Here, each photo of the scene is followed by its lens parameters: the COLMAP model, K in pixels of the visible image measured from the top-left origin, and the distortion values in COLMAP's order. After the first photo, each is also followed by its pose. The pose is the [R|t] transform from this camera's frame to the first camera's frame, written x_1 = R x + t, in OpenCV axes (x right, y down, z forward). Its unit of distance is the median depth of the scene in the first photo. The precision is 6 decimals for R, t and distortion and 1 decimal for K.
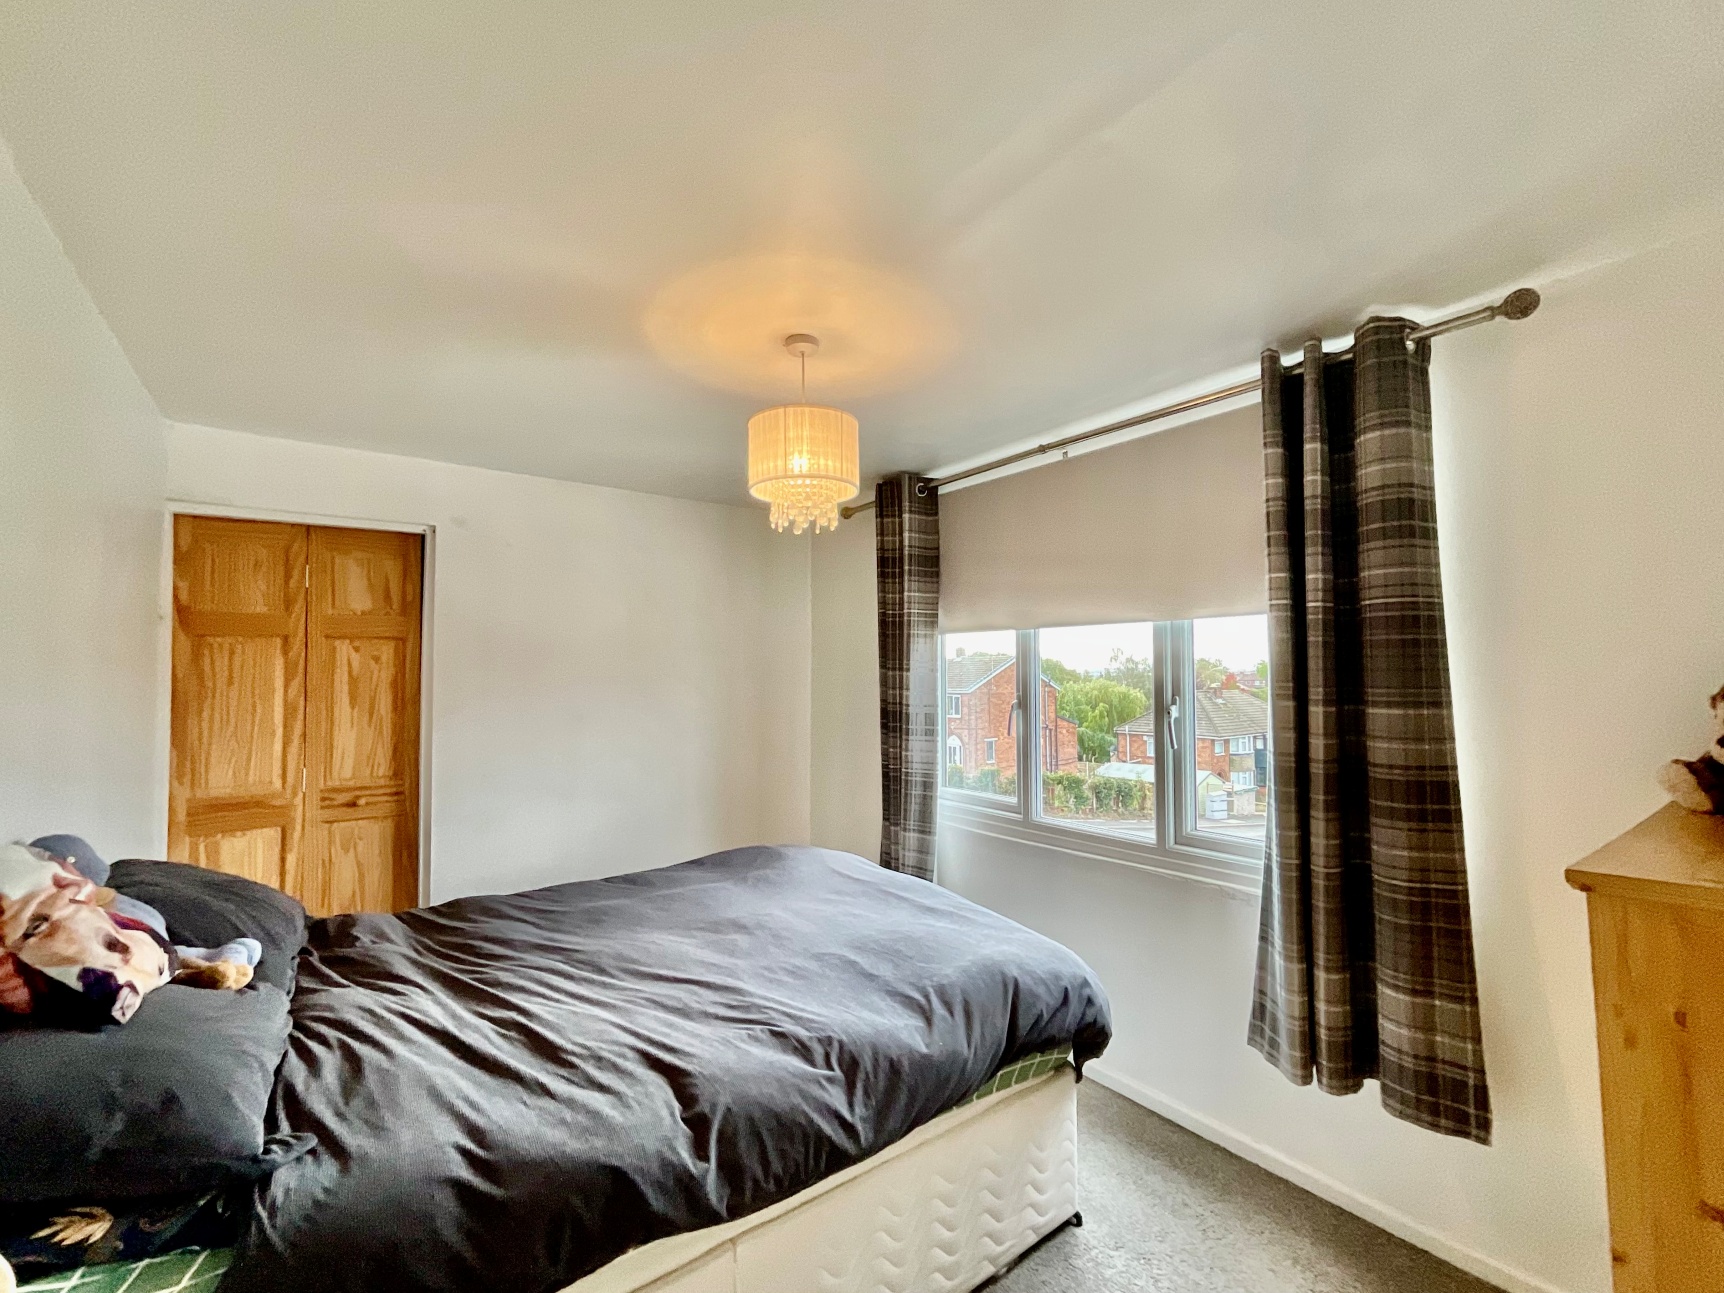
lens RADIAL K [[747.6, 0, 862.0], [0, 747.6, 646.5], [0, 0, 1]] dist [0.002172, 0.000188]
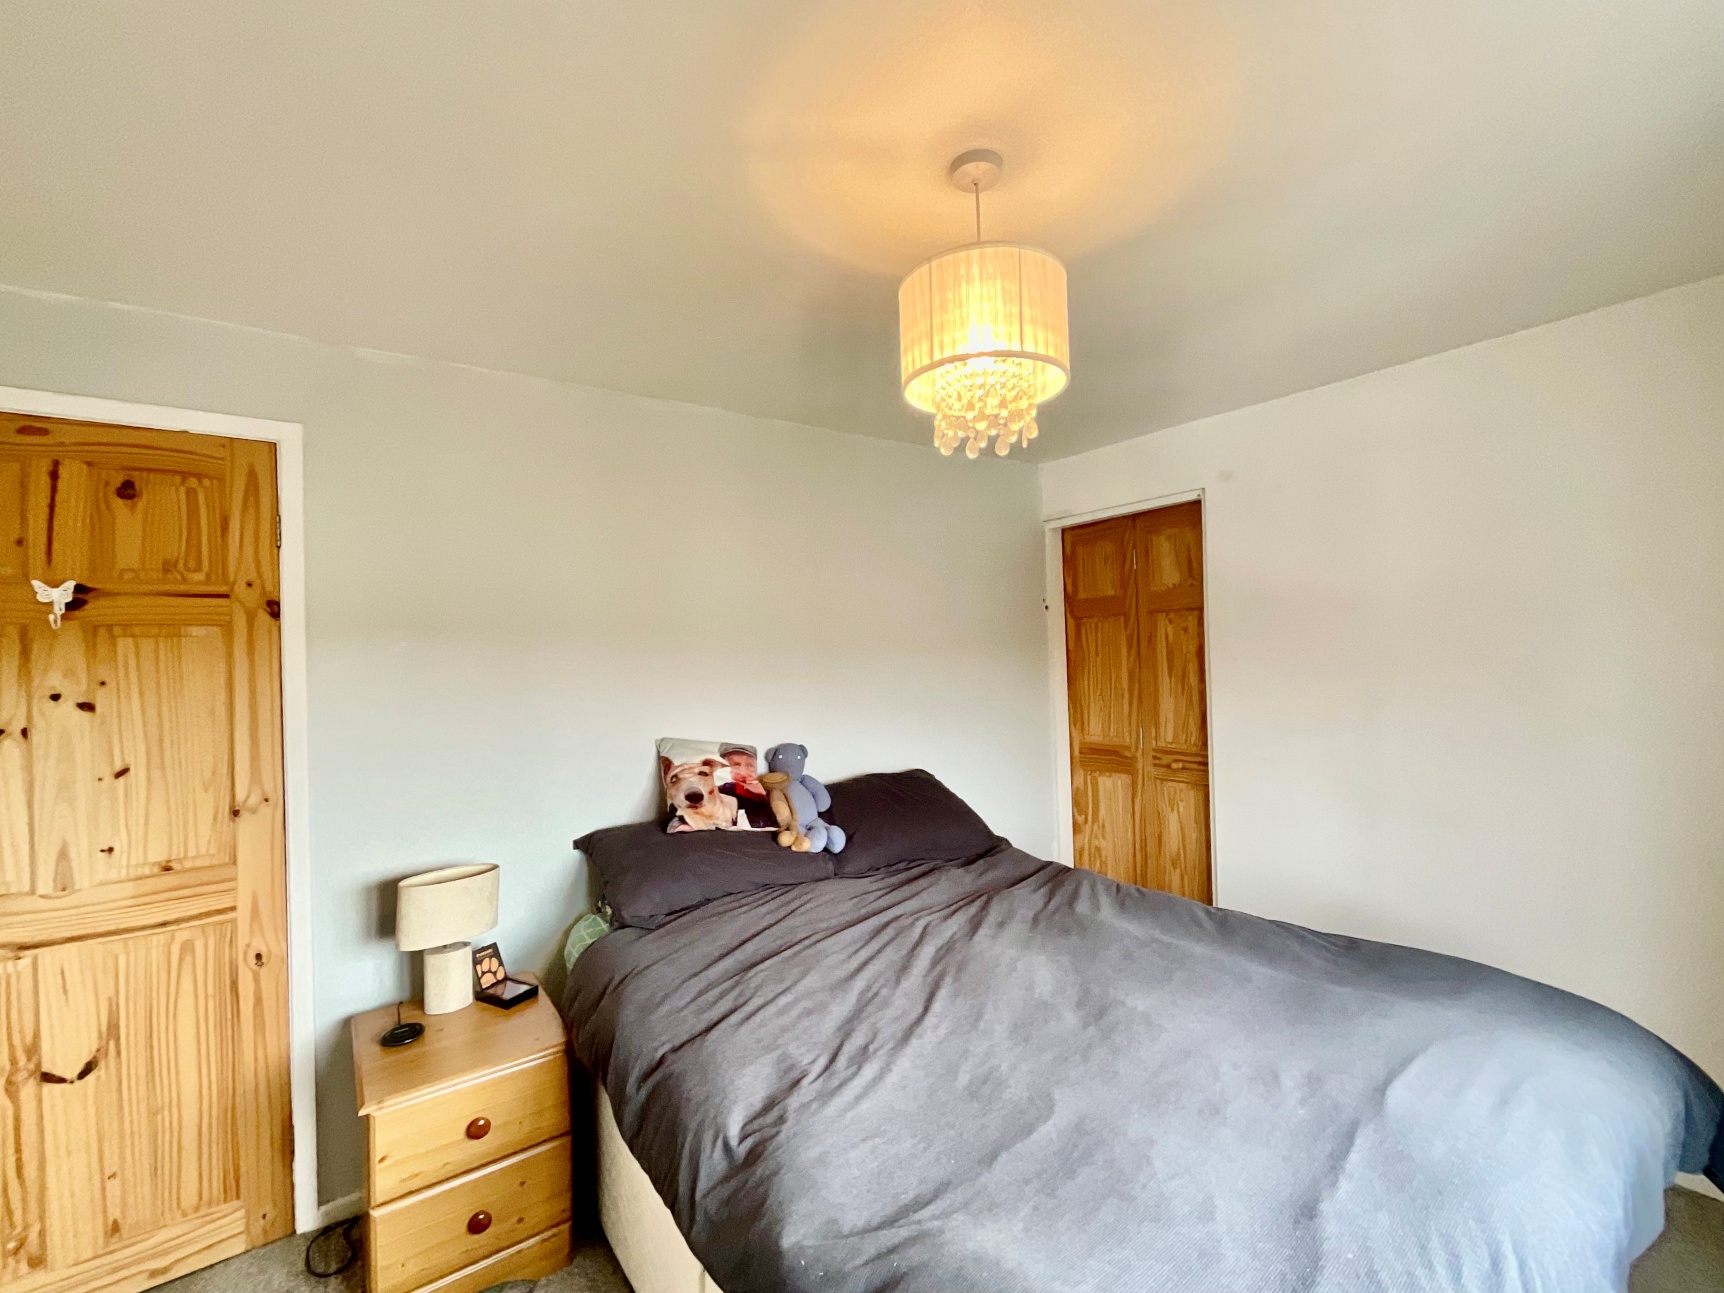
lens RADIAL K [[747.6, 0, 862.0], [0, 747.6, 646.5], [0, 0, 1]] dist [0.002172, 0.000188]
pose [[-0.014812, -0.000958, -0.999890, 0.435906], [0.069118, 0.997607, -0.001980, 0.012540], [0.997498, -0.069140, -0.014711, 0.649550]]
